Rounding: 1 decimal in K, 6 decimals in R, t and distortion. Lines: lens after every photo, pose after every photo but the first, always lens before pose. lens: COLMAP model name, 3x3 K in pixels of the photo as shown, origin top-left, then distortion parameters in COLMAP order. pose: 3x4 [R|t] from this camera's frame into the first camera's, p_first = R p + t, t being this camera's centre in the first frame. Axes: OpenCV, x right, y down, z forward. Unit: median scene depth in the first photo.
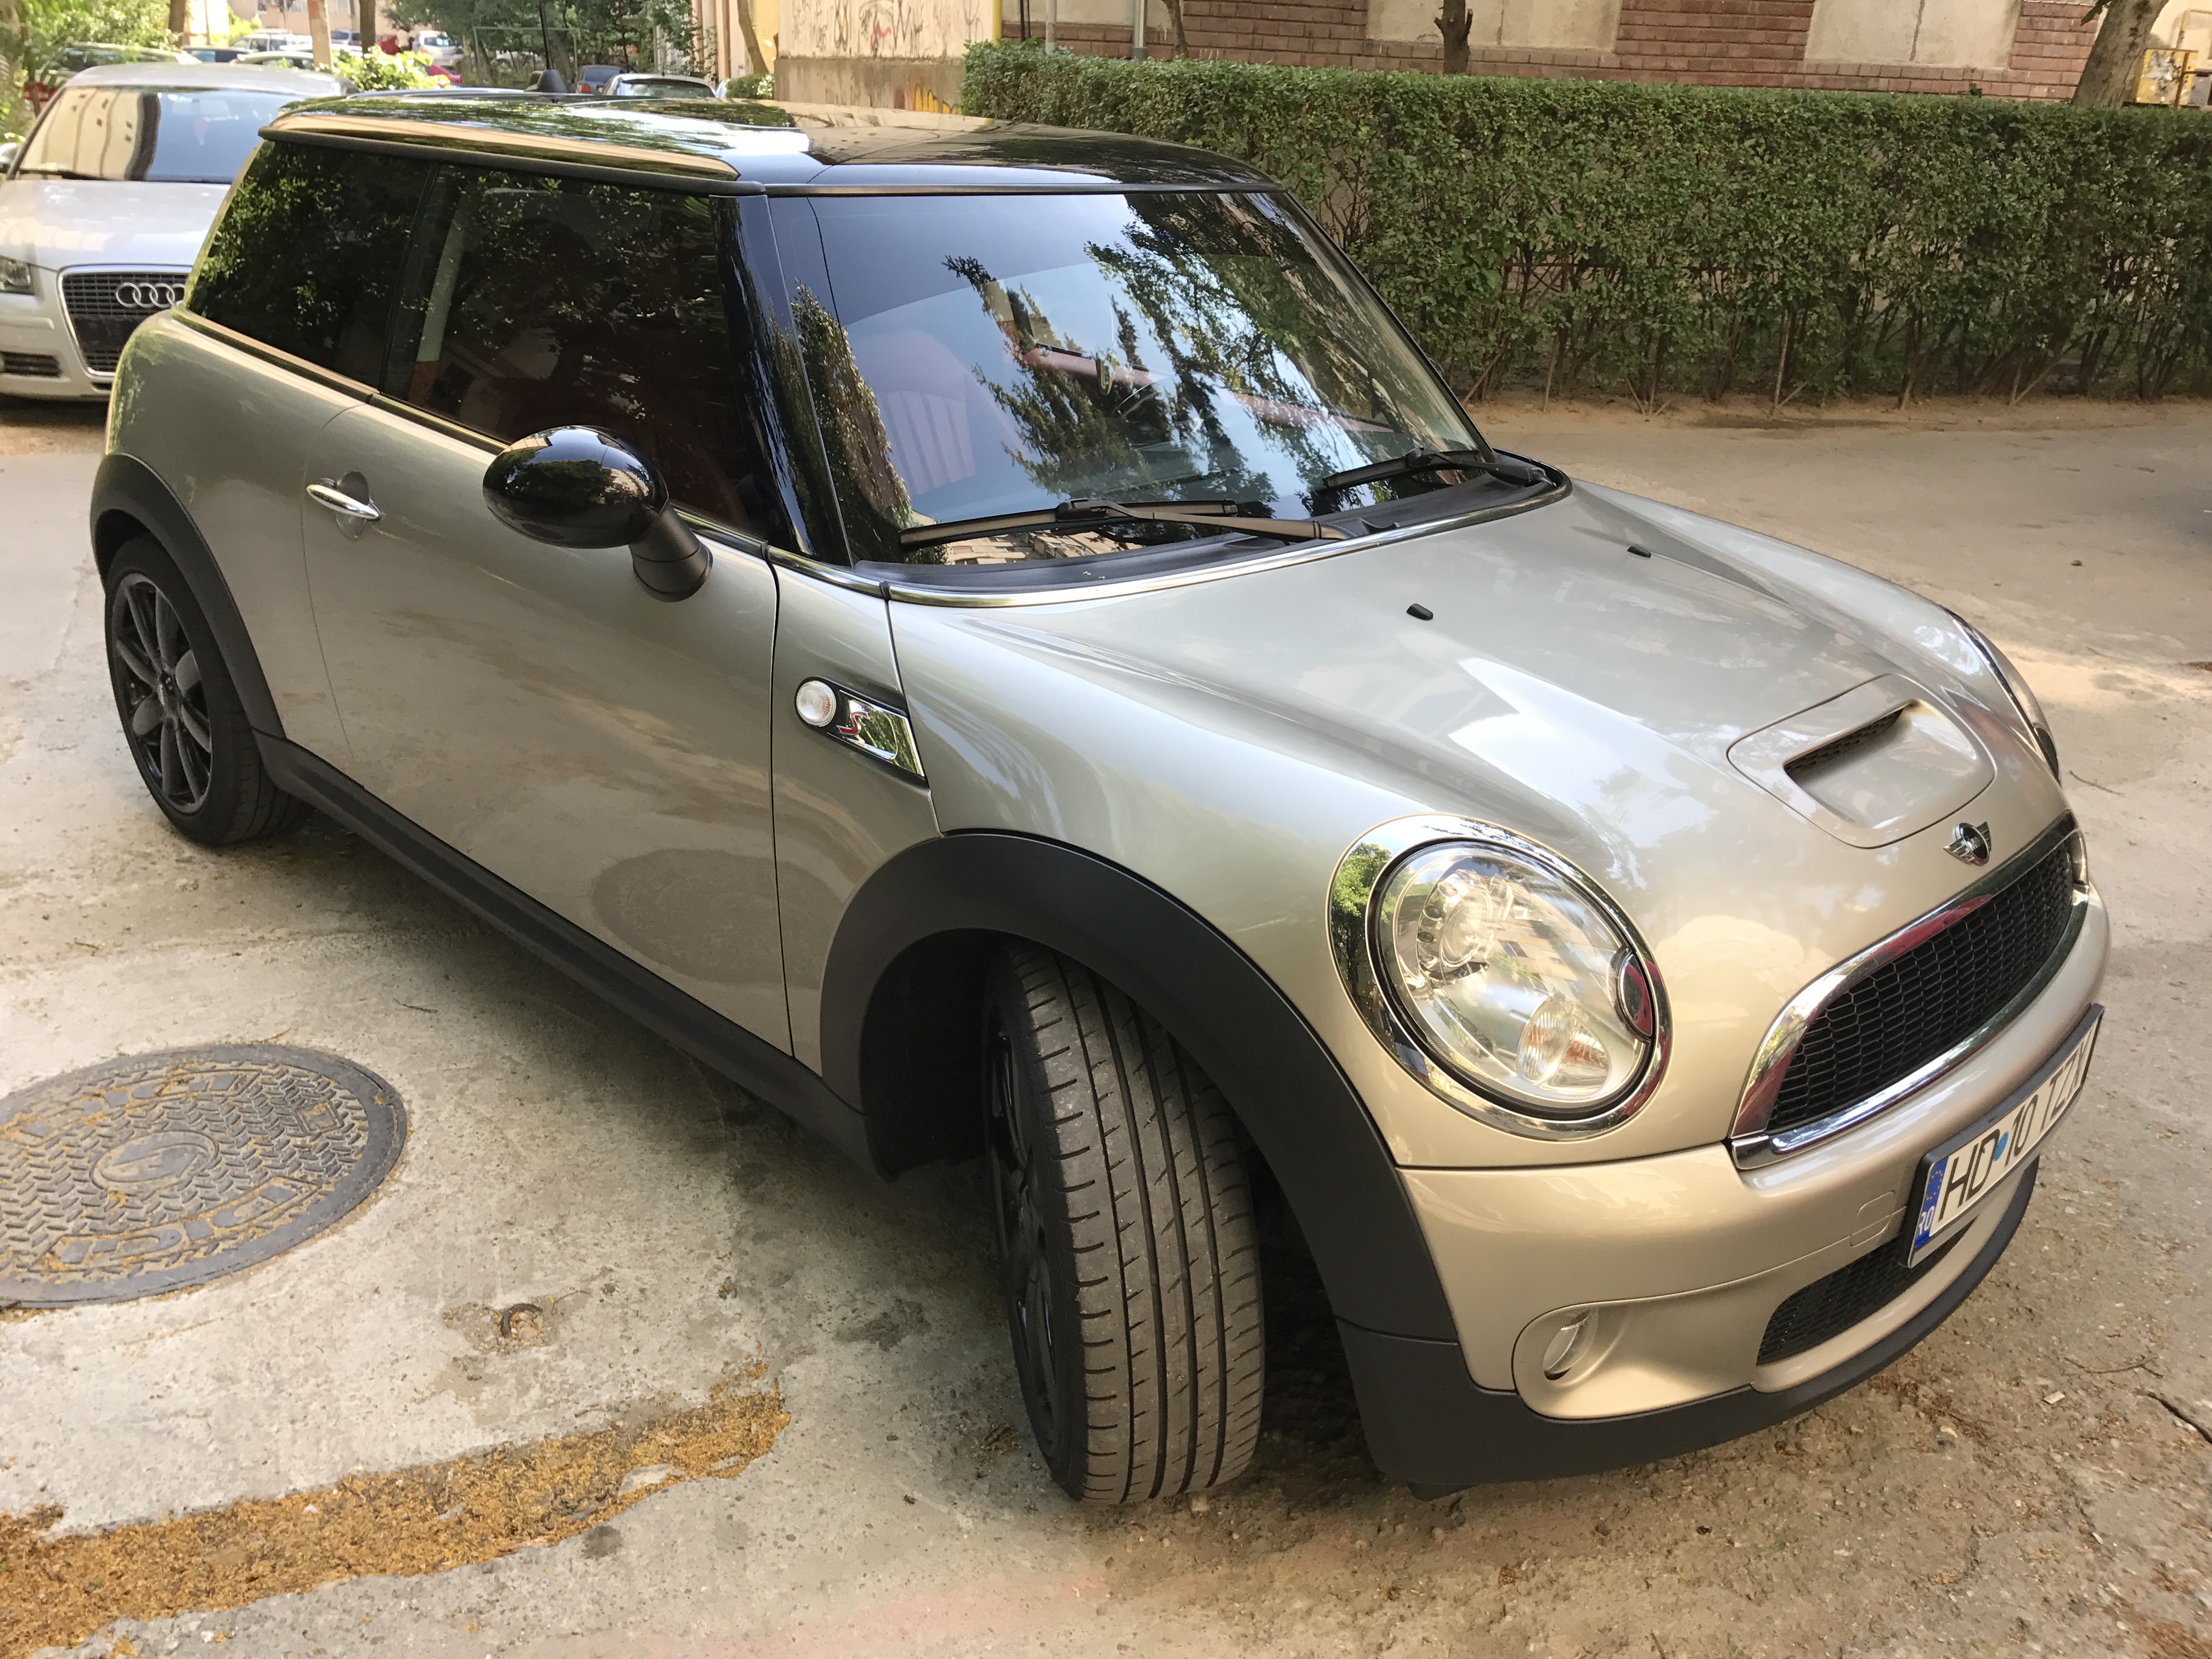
lens RADIAL K [[1847.2, 0, 1111.7], [0, 1847.2, 820.4], [0, 0, 1]] dist [-0.008399, 0.021473]
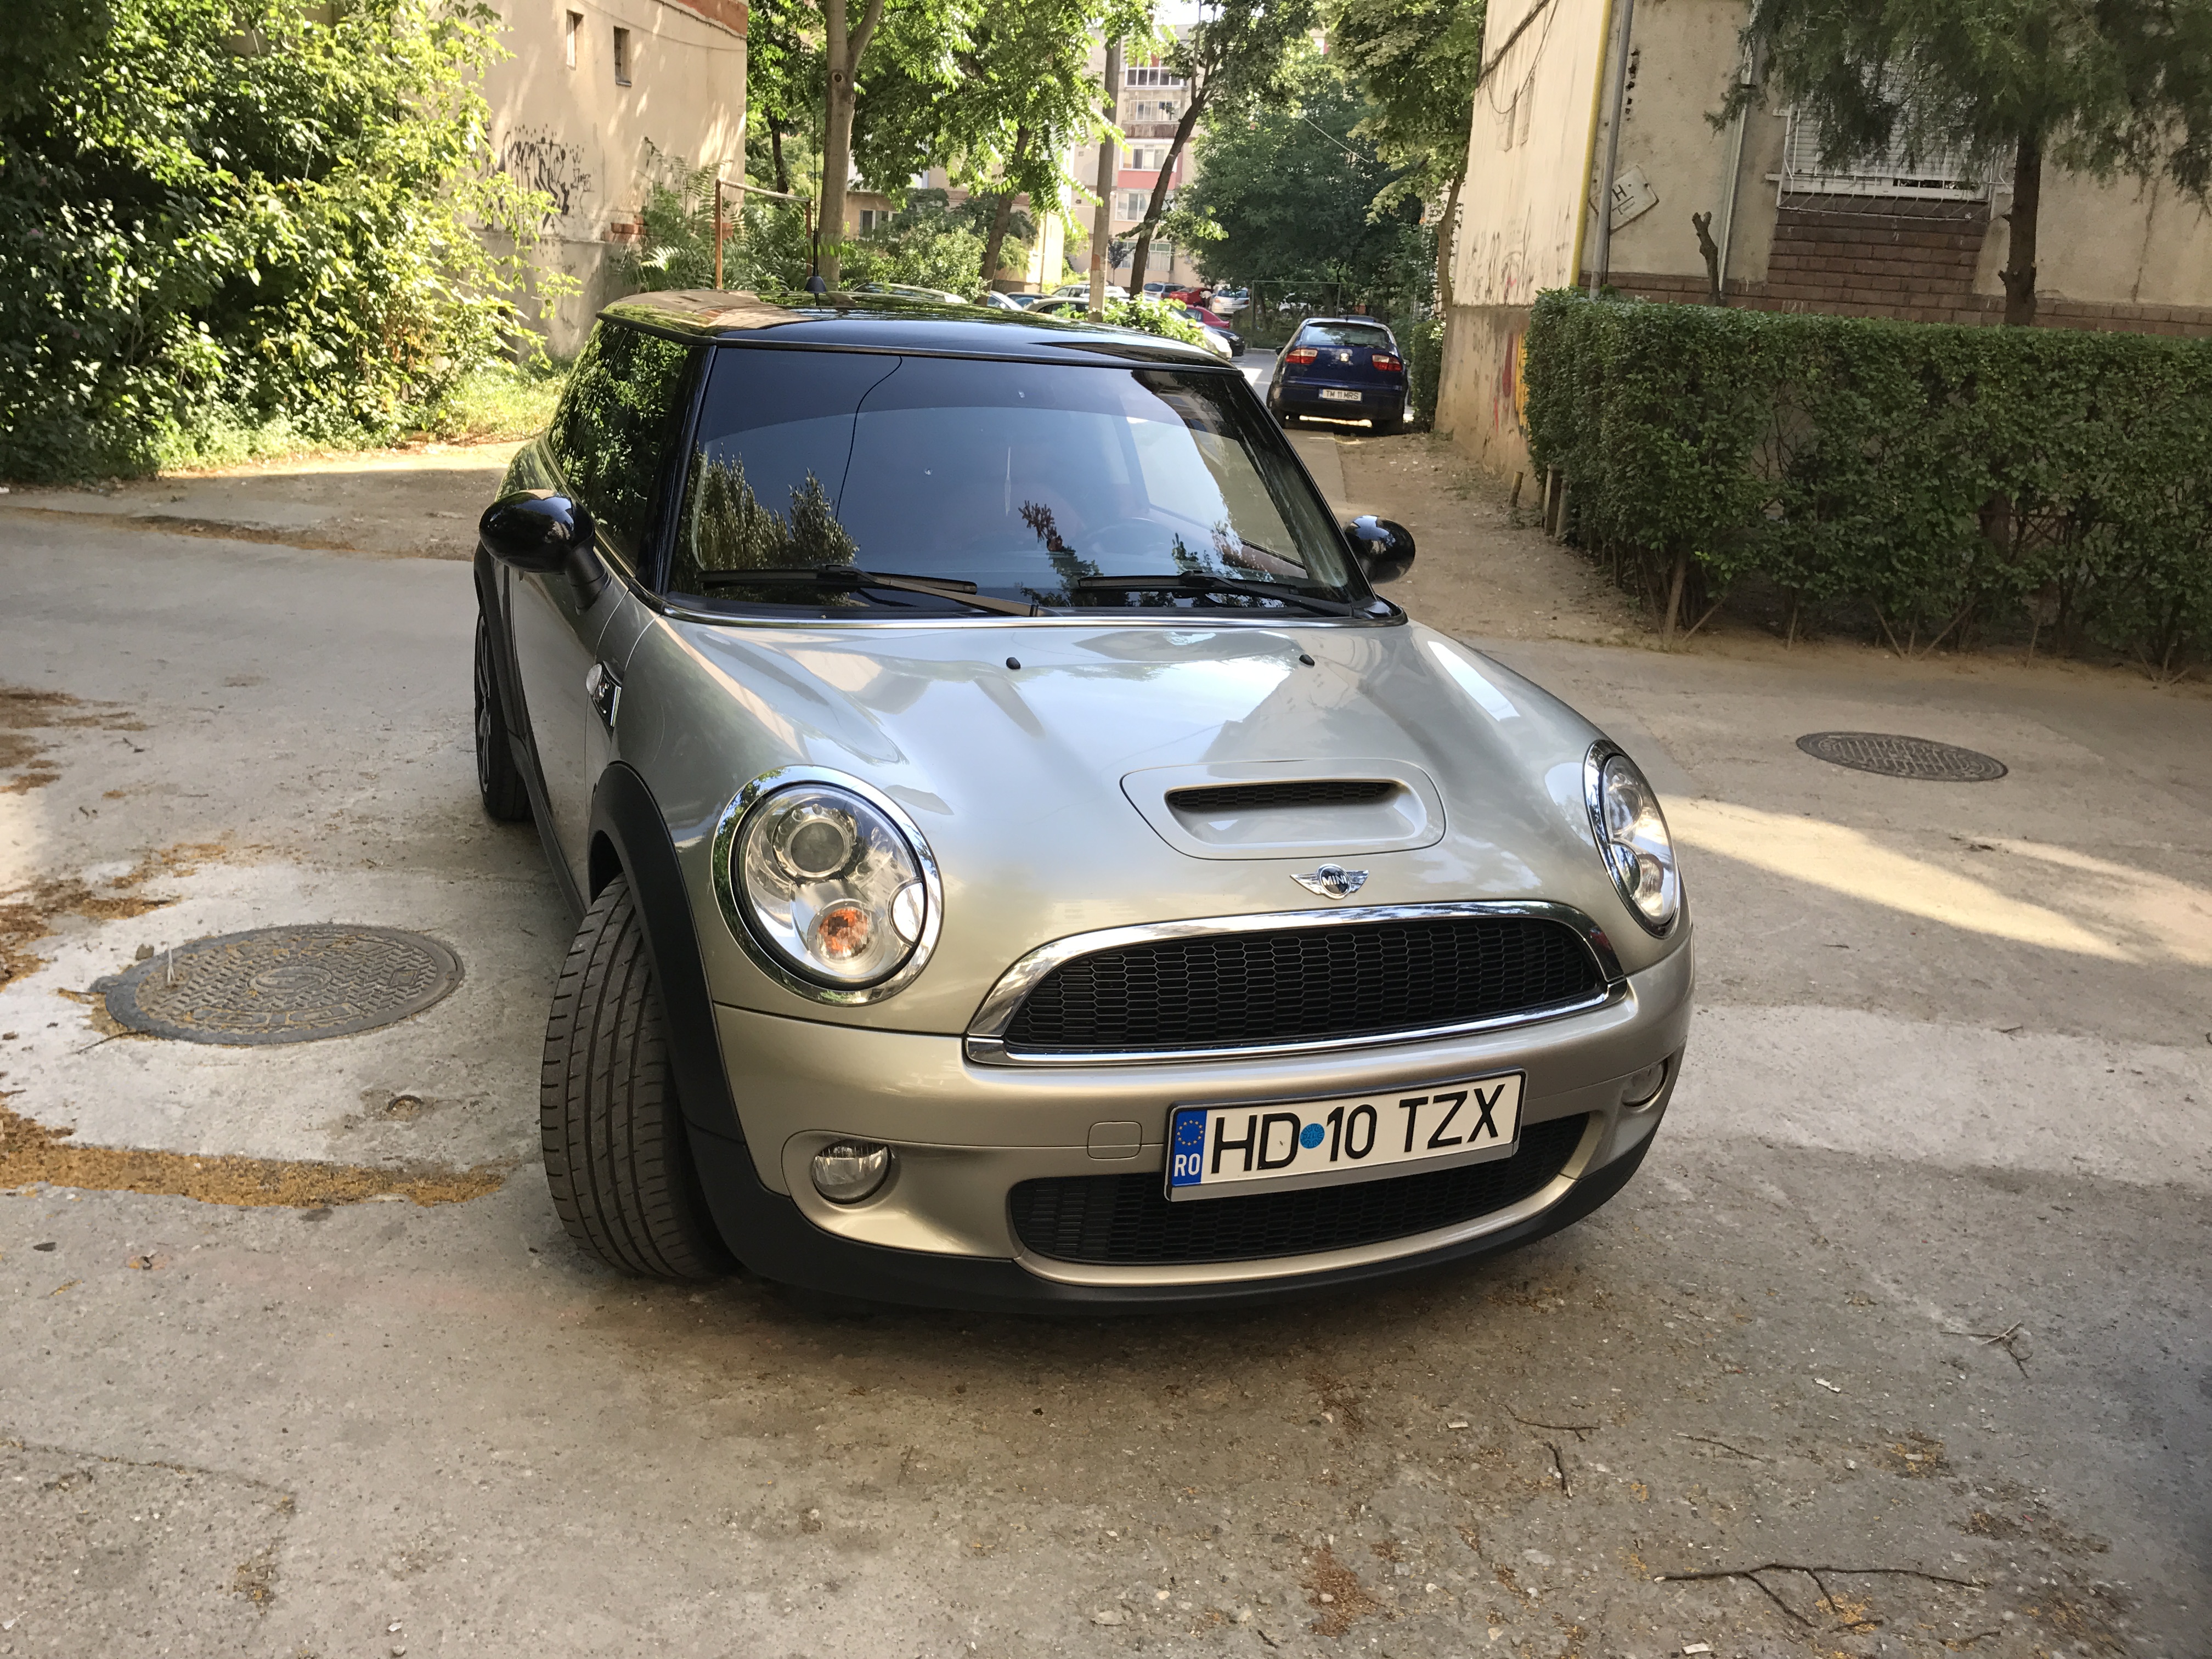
lens RADIAL K [[1843.1, 0, 1109.2], [0, 1843.1, 835.3], [0, 0, 1]] dist [0.001919, 0.016781]
pose [[0.916492, 0.128613, -0.378816, 0.196466], [-0.171955, 0.981623, -0.082747, 0.026689], [0.361213, 0.140976, 0.921765, -0.039069]]
